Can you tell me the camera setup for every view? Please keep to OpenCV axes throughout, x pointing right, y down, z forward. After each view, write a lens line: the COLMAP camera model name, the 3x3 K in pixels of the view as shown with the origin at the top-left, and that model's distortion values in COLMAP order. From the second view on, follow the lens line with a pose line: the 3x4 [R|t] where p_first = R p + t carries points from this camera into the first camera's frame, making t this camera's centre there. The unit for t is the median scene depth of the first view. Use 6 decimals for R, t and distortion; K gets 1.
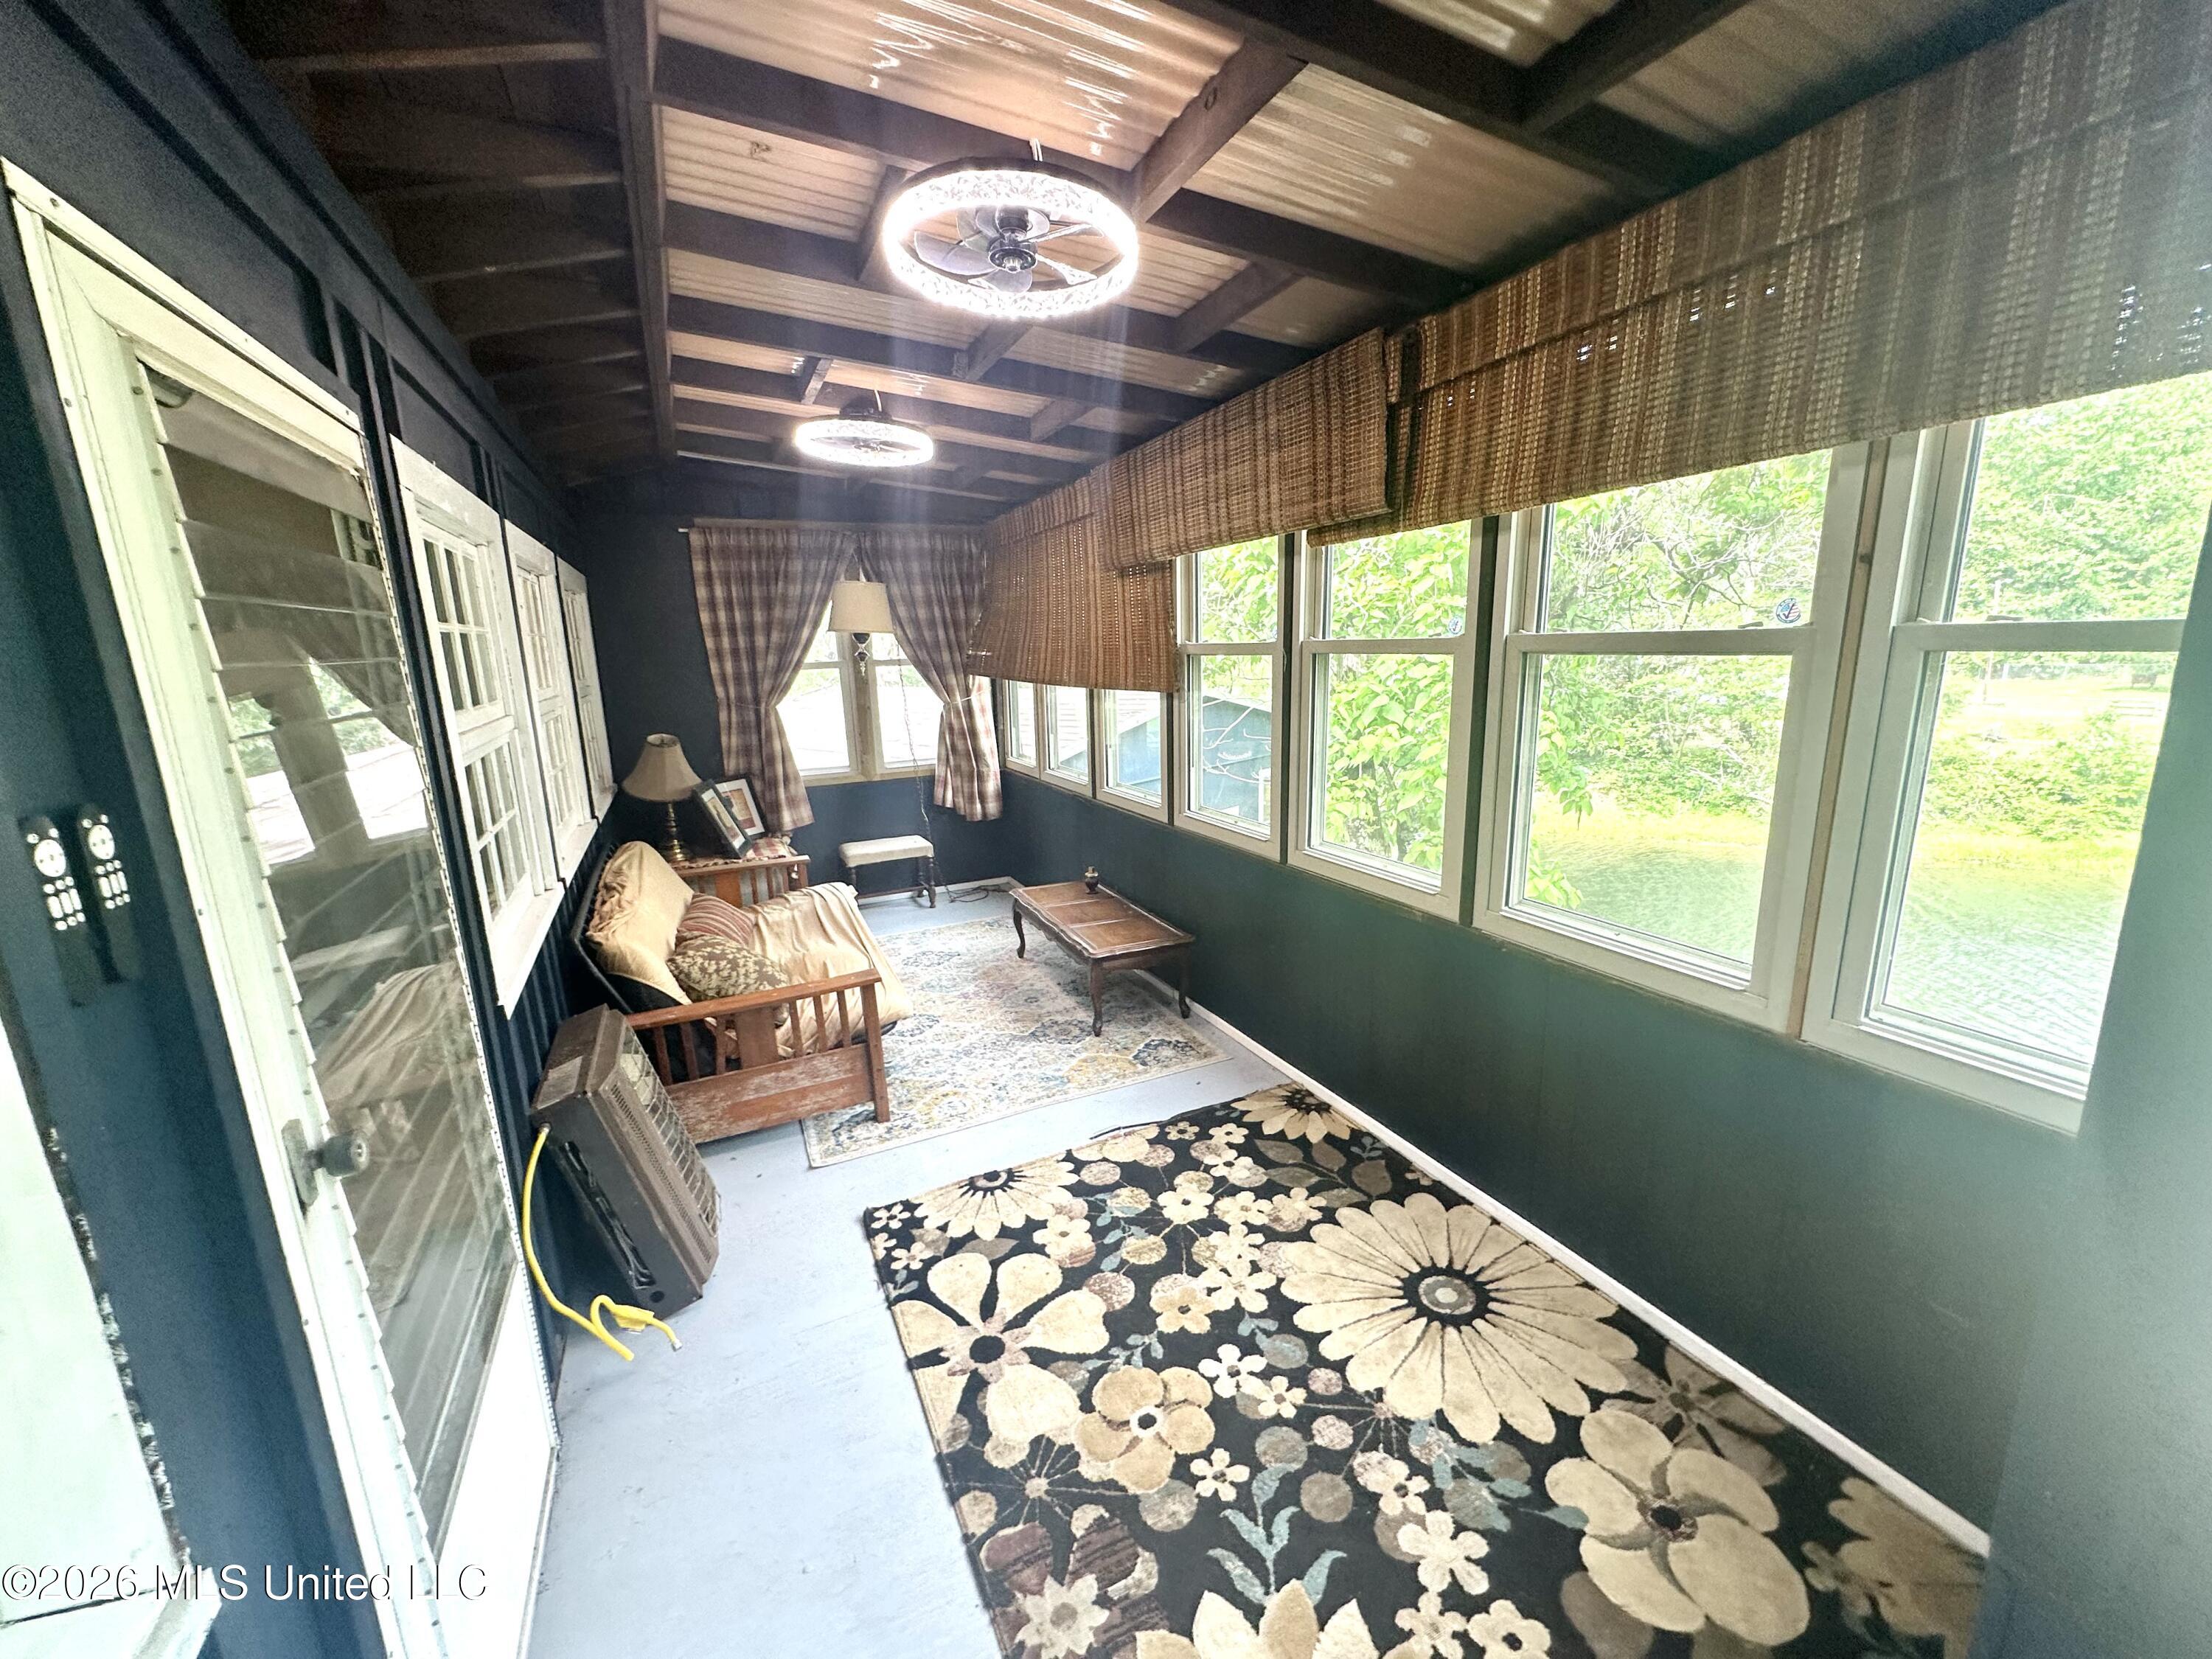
lens RADIAL K [[883.4, 0, 1110.9], [0, 883.4, 834.6], [0, 0, 1]] dist [-0.003912, 0.000298]
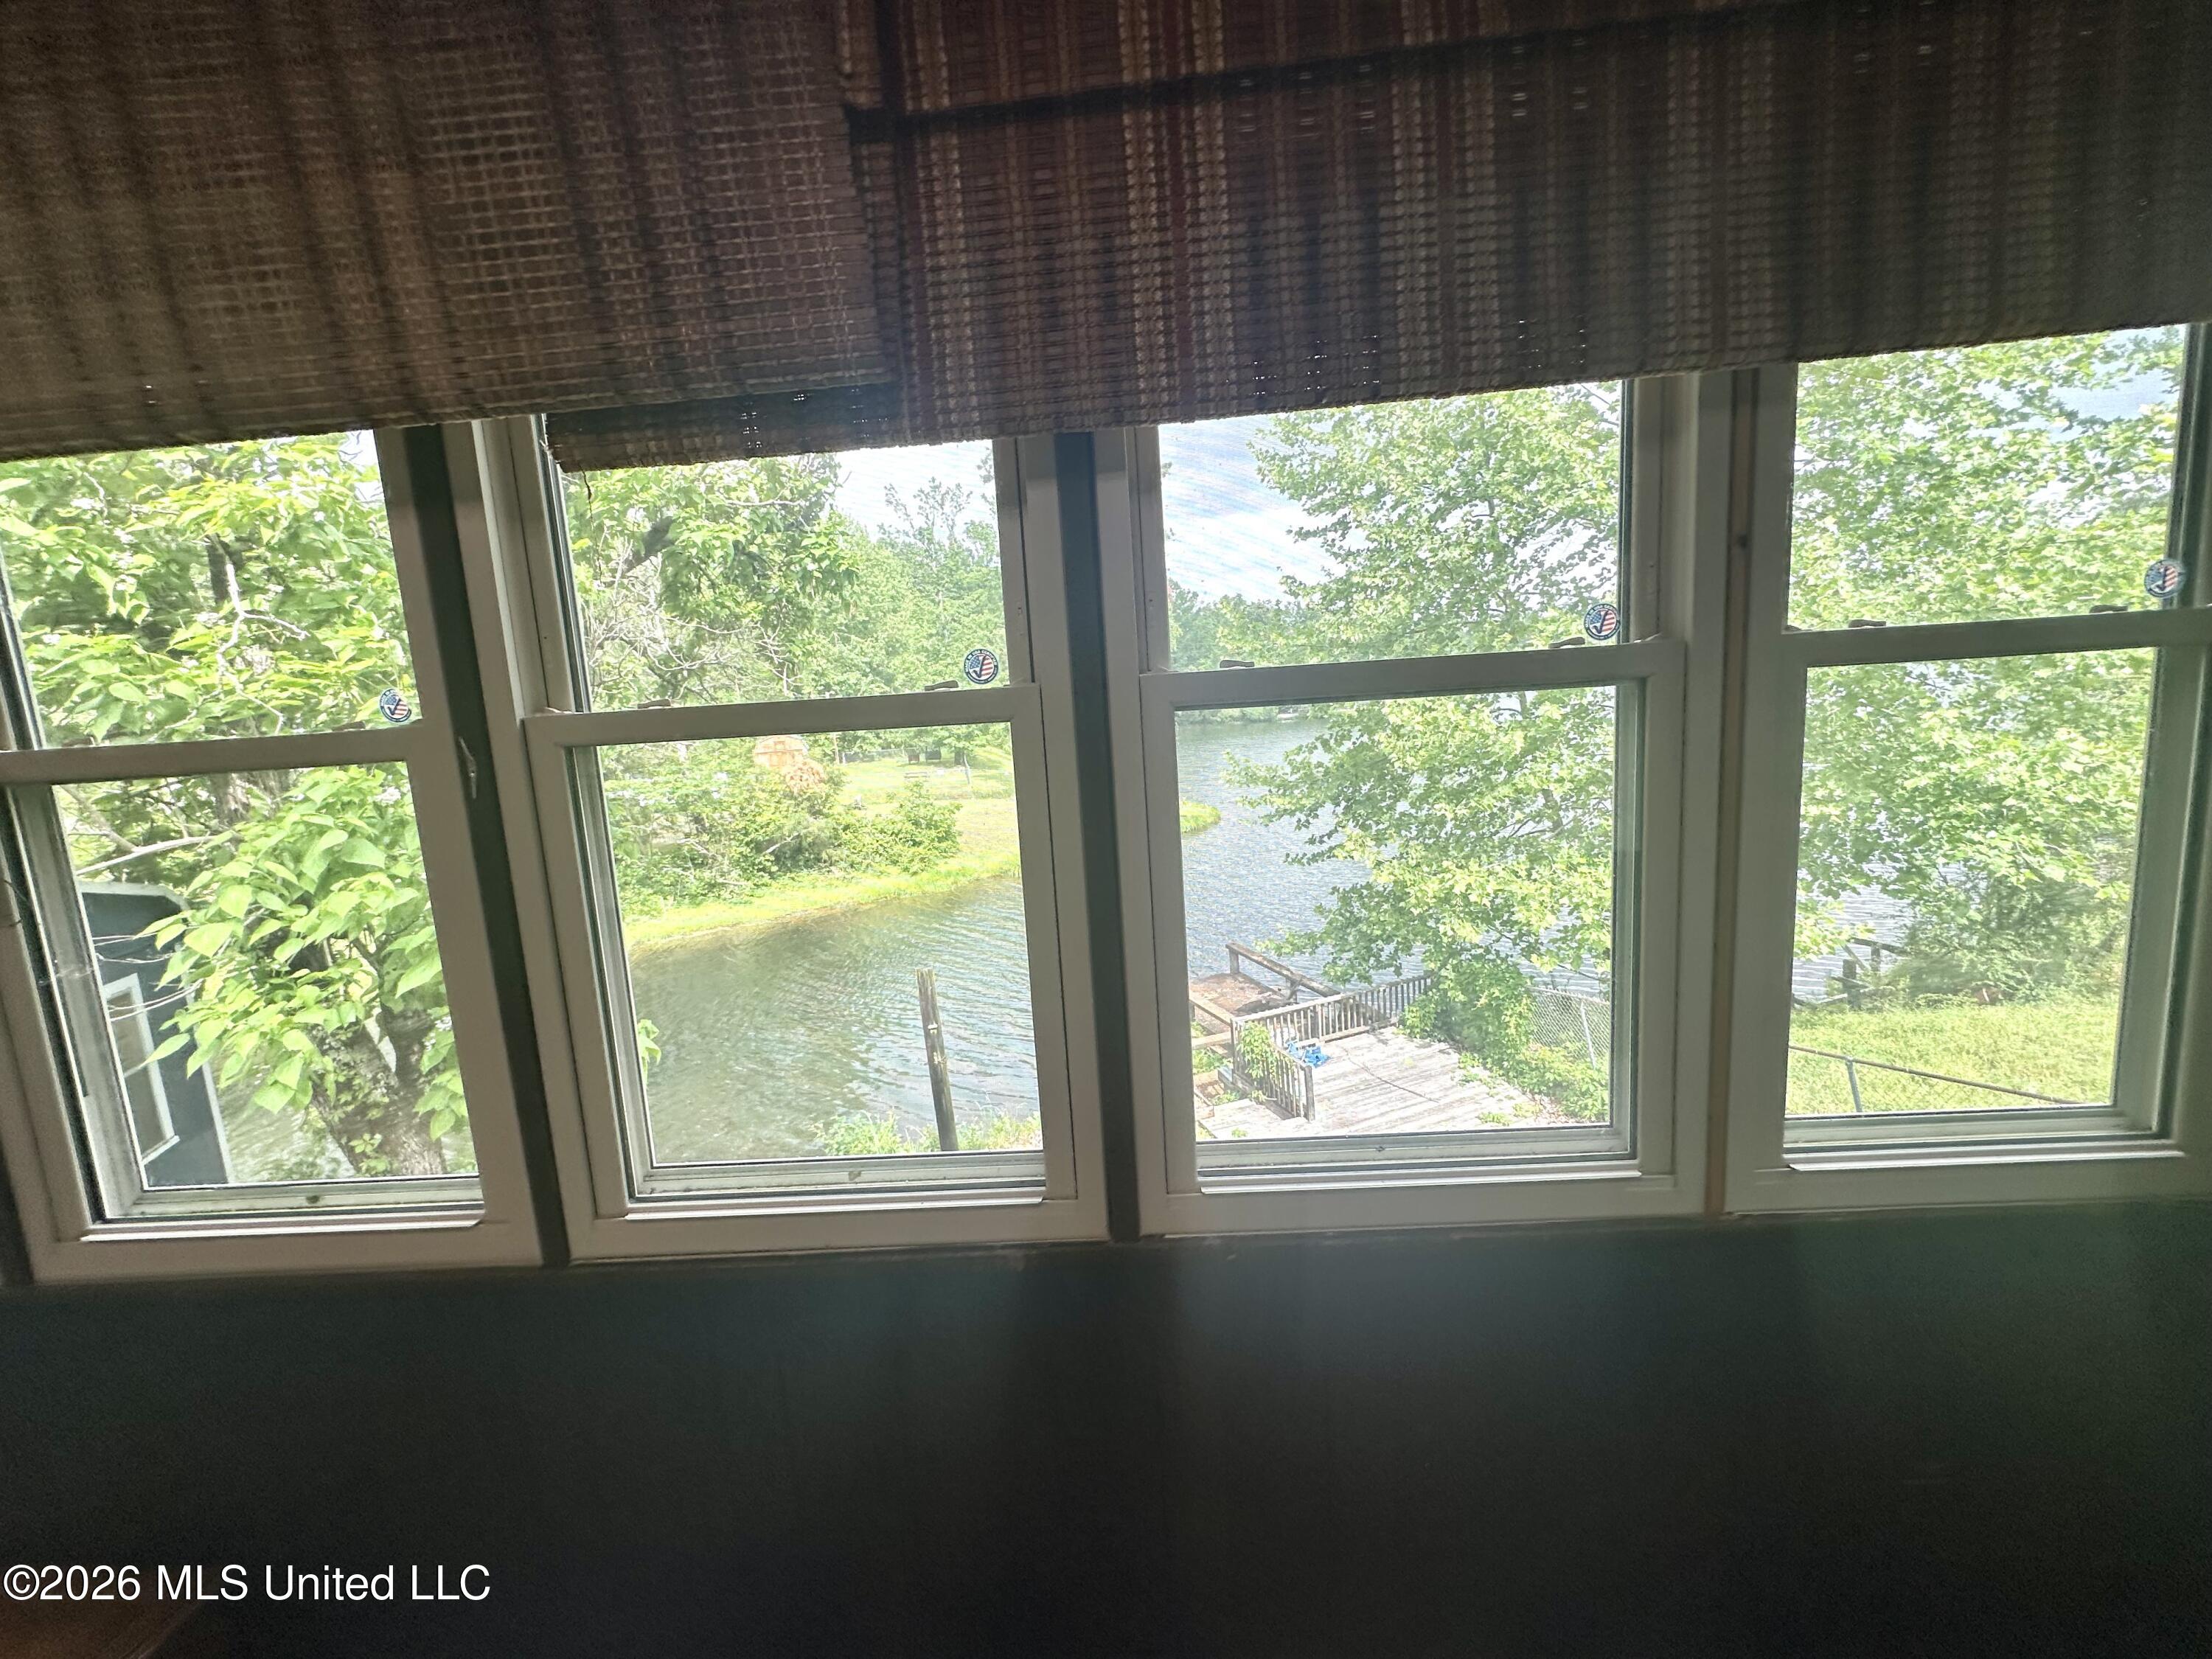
lens RADIAL K [[883.4, 0, 1107.6], [0, 883.4, 822.2], [0, 0, 1]] dist [-0.003912, 0.000298]
pose [[0.463410, -0.117160, 0.878365, -0.017697], [0.232574, 0.972553, 0.007021, -0.119146], [-0.855079, 0.201031, 0.477939, 0.627576]]
